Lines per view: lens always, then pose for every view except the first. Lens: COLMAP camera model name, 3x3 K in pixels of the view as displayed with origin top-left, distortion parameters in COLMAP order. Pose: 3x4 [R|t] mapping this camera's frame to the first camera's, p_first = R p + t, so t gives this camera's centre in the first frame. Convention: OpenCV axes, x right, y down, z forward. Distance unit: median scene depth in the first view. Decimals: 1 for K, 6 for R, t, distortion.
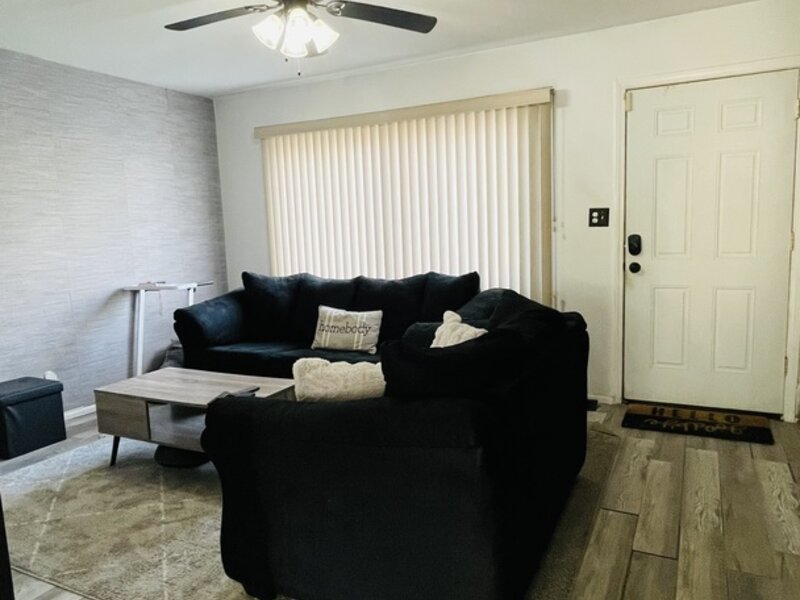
lens RADIAL K [[583.4, 0, 400.5], [0, 583.4, 300.4], [0, 0, 1]] dist [0.004921, -0.003264]
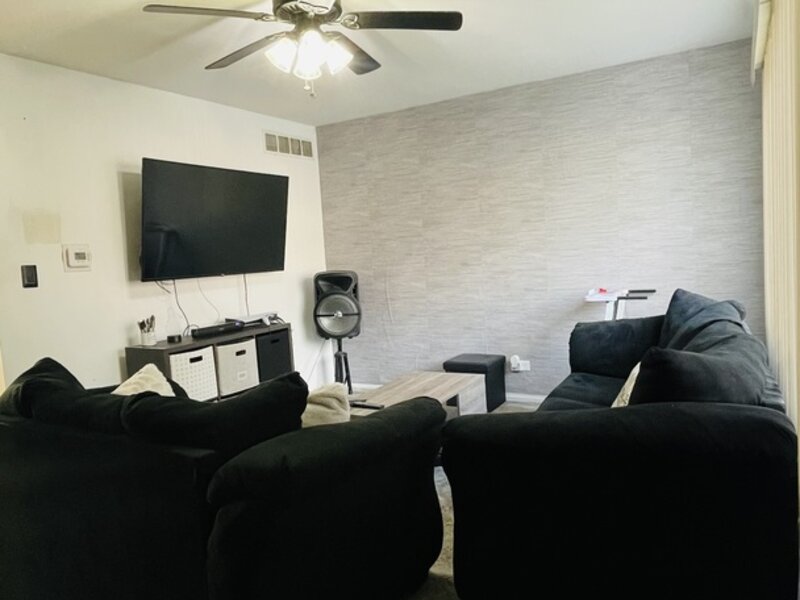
lens RADIAL K [[583.4, 0, 399.5], [0, 583.4, 300.2], [0, 0, 1]] dist [0.004921, -0.003264]
pose [[-0.064298, 0.129343, -0.989513, 0.537048], [-0.061256, 0.989184, 0.133280, -0.125276], [0.996049, 0.069183, -0.055679, 0.788111]]
